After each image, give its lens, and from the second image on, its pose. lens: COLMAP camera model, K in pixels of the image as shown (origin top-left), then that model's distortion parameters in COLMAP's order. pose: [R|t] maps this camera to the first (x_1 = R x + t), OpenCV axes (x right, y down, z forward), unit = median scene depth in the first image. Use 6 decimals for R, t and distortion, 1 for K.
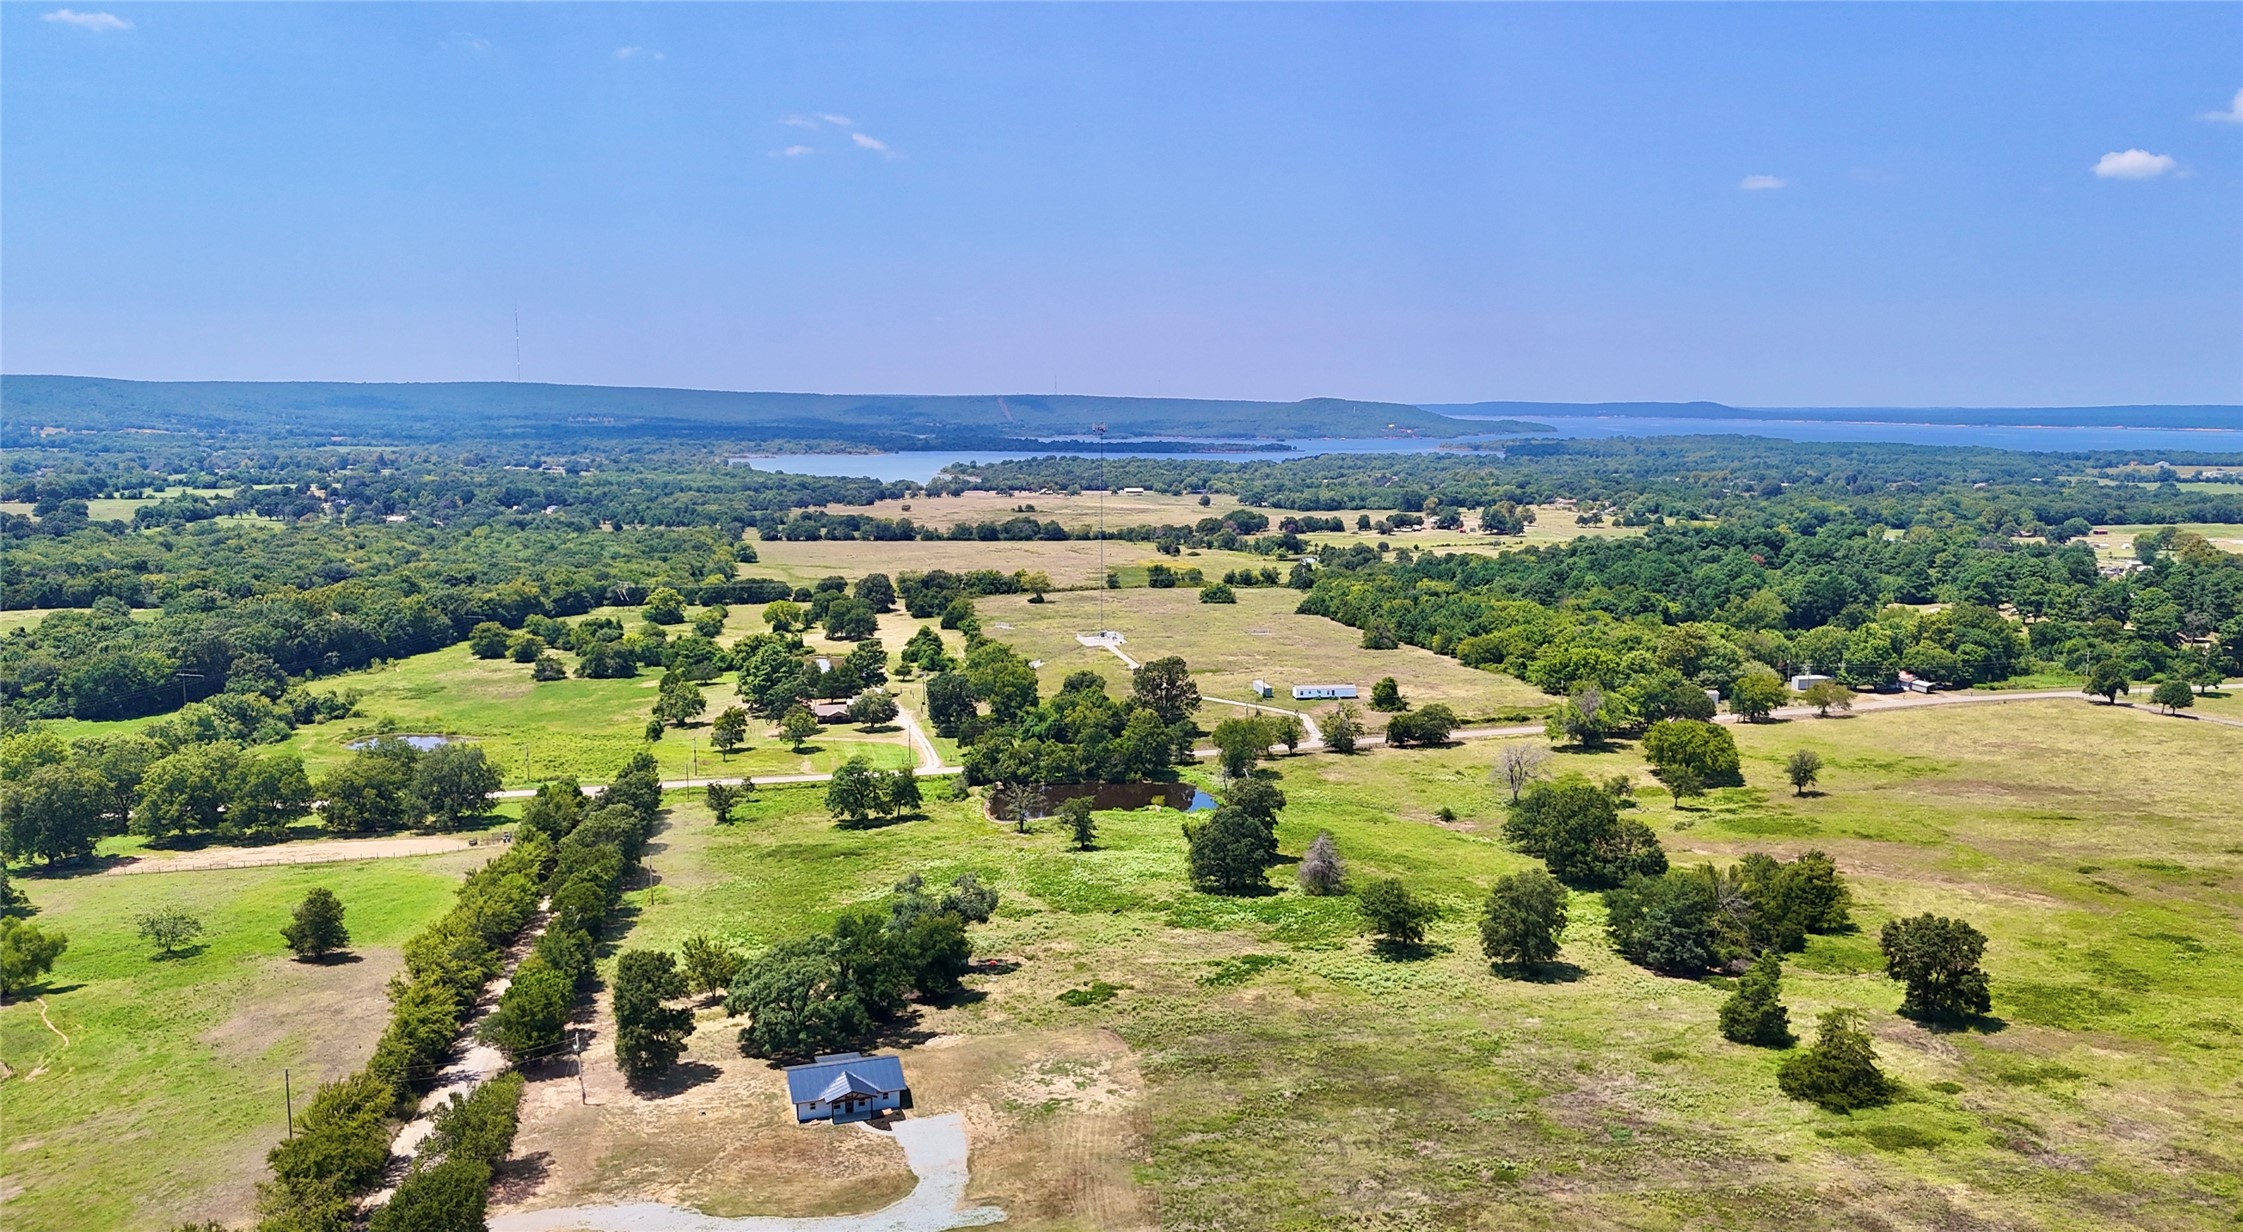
lens RADIAL K [[1676.4, 0, 1136.2], [0, 1676.4, 656.3], [0, 0, 1]] dist [0.073700, -0.069817]
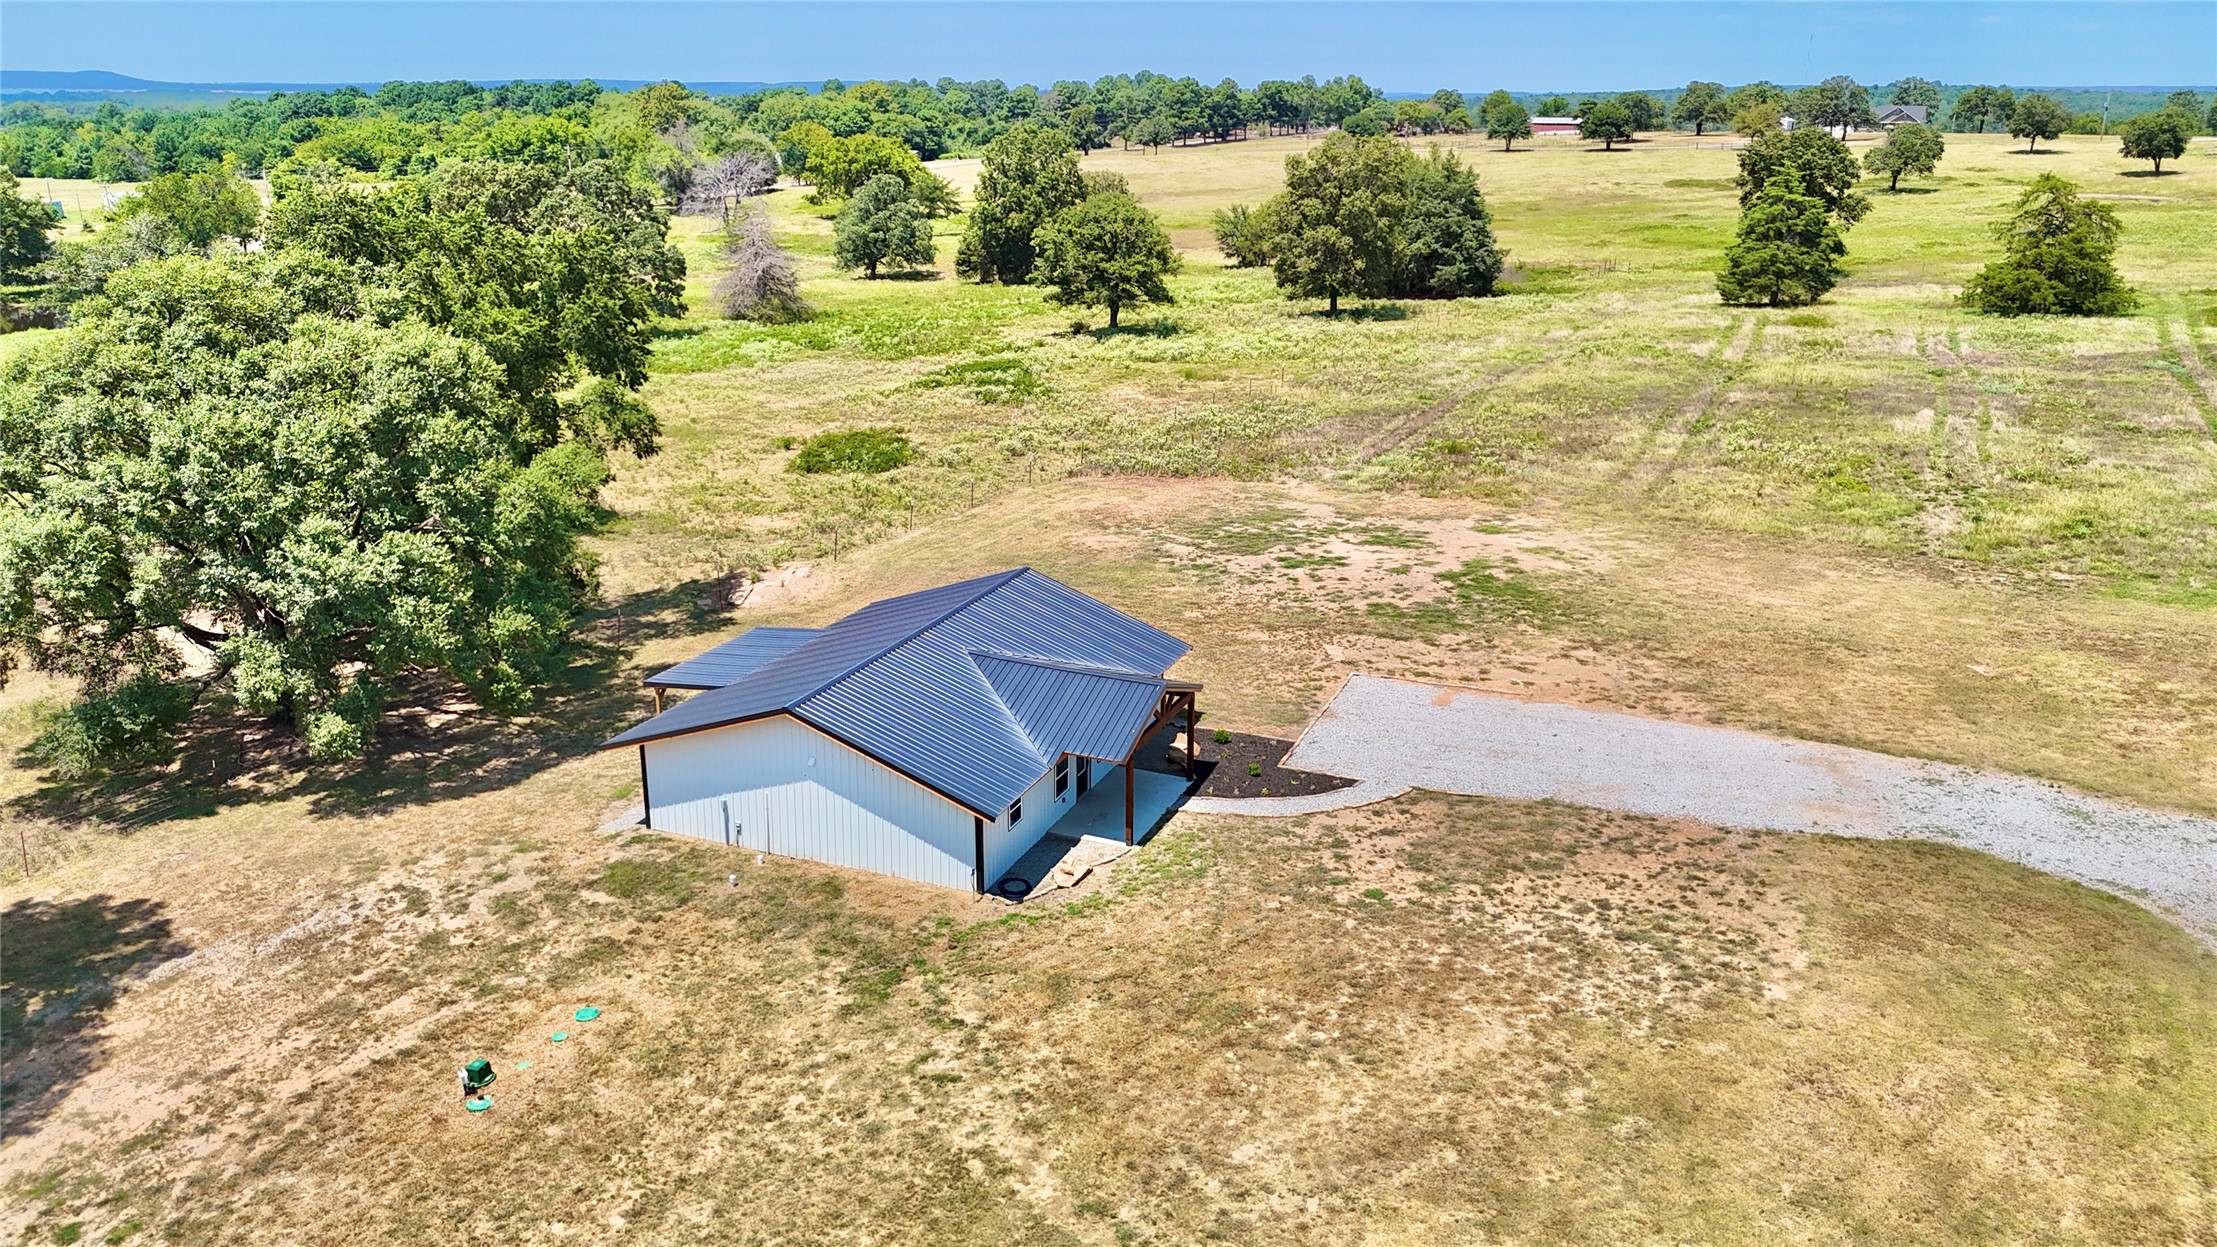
lens RADIAL K [[1627.9, 0, 1105.8], [0, 1627.9, 628.1], [0, 0, 1]] dist [0.076640, -0.083486]
pose [[0.657379, -0.236343, 0.715538, -0.235955], [0.112748, 0.969703, 0.216710, 0.146521], [-0.745077, -0.061785, 0.664110, 0.623949]]
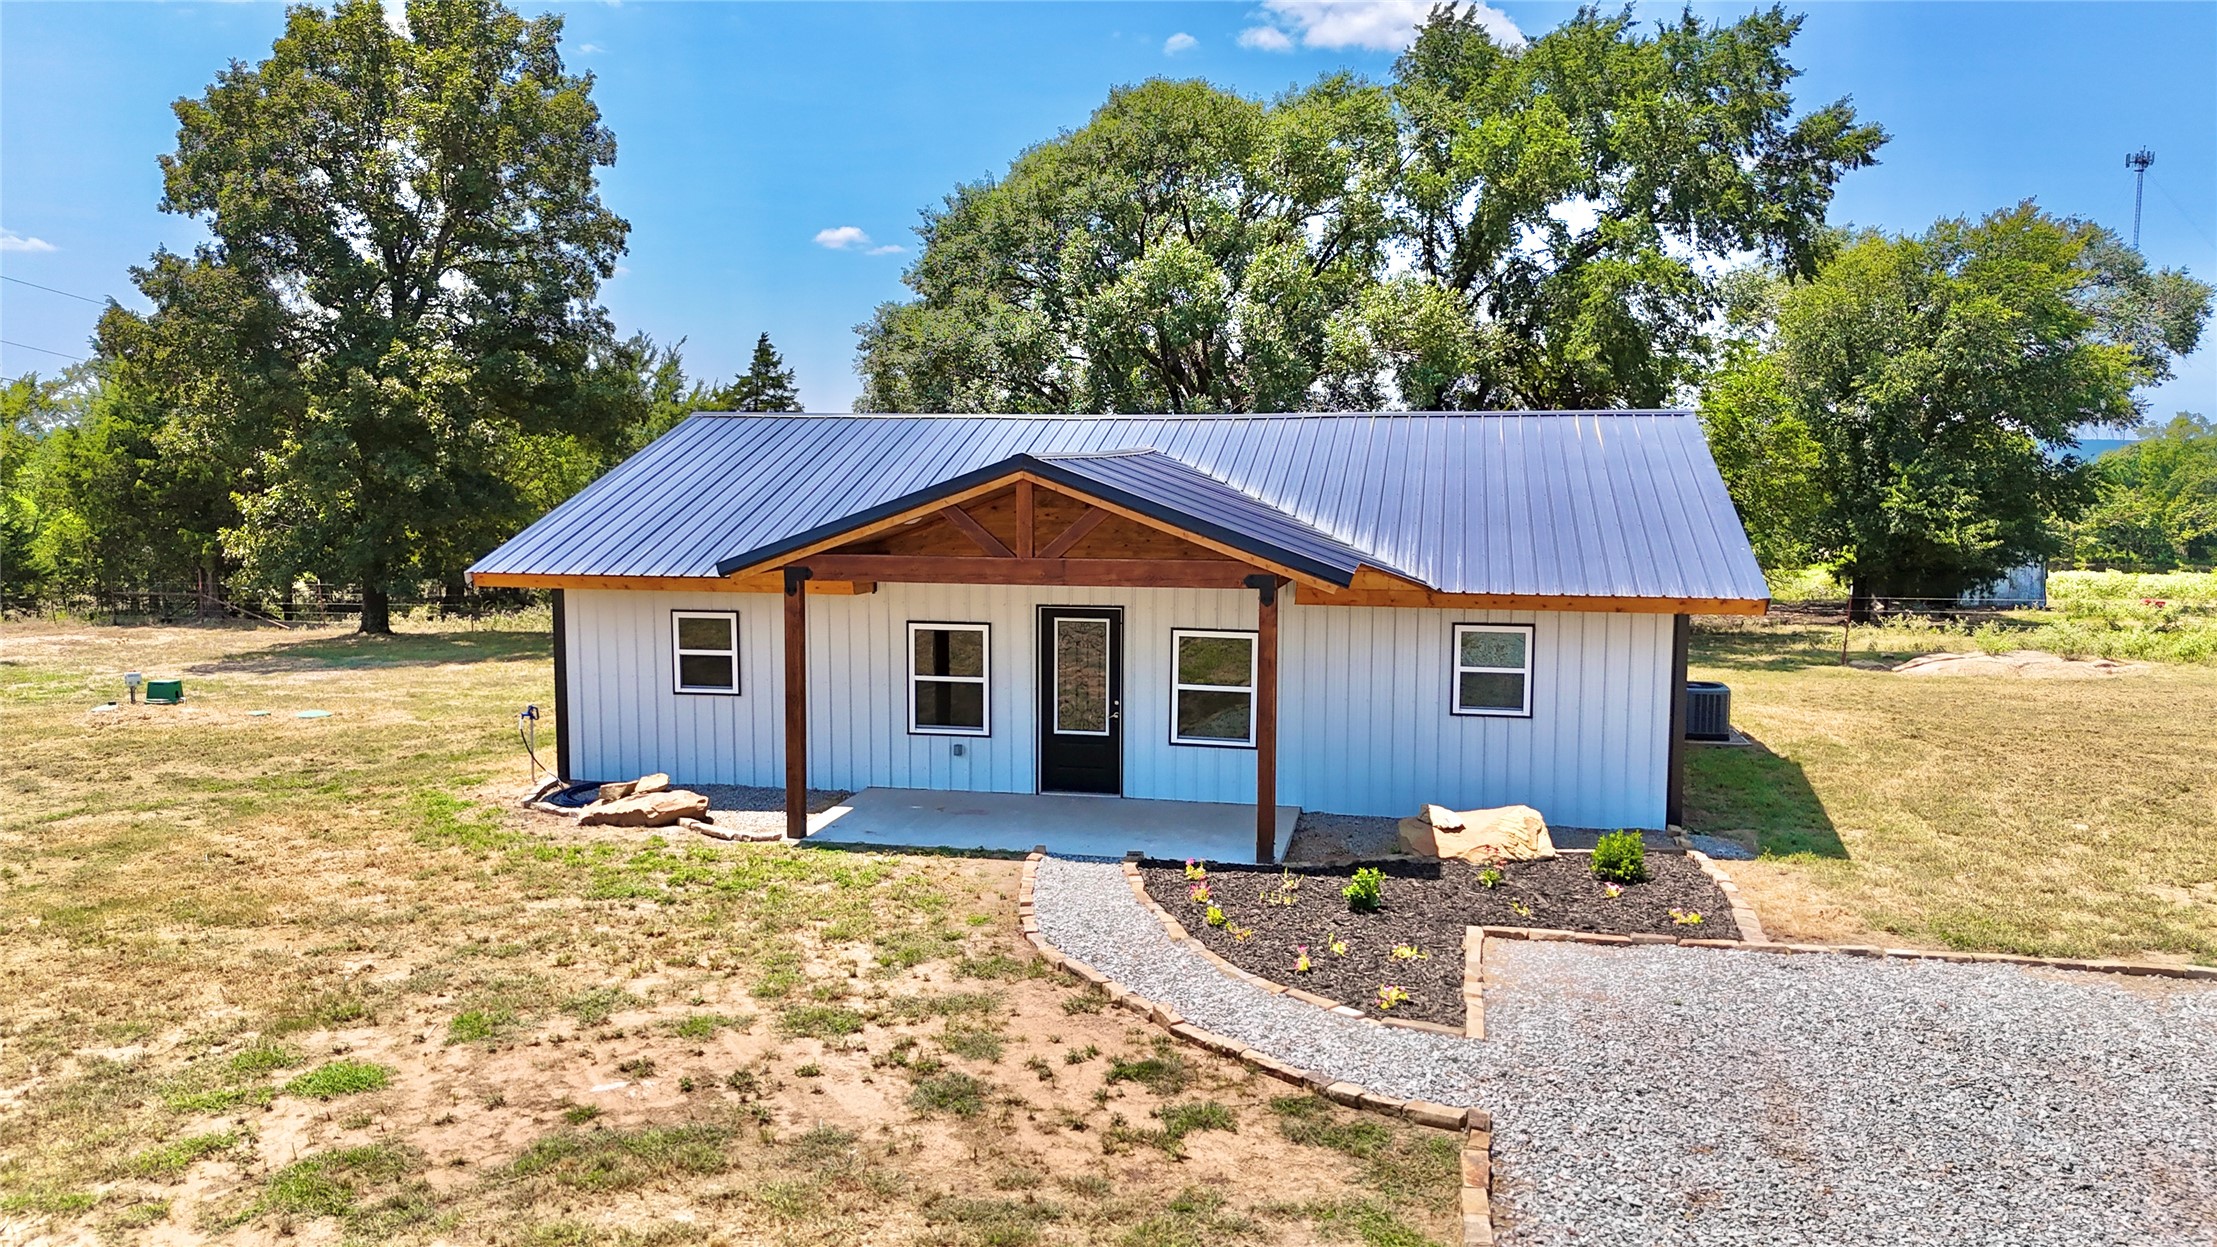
lens RADIAL K [[1627.9, 0, 1107.7], [0, 1627.9, 625.1], [0, 0, 1]] dist [0.076640, -0.083486]
pose [[0.867561, 0.049535, -0.494858, -0.092017], [-0.077218, 0.996377, -0.035639, 0.193641], [0.491299, 0.069130, 0.868243, 0.677633]]
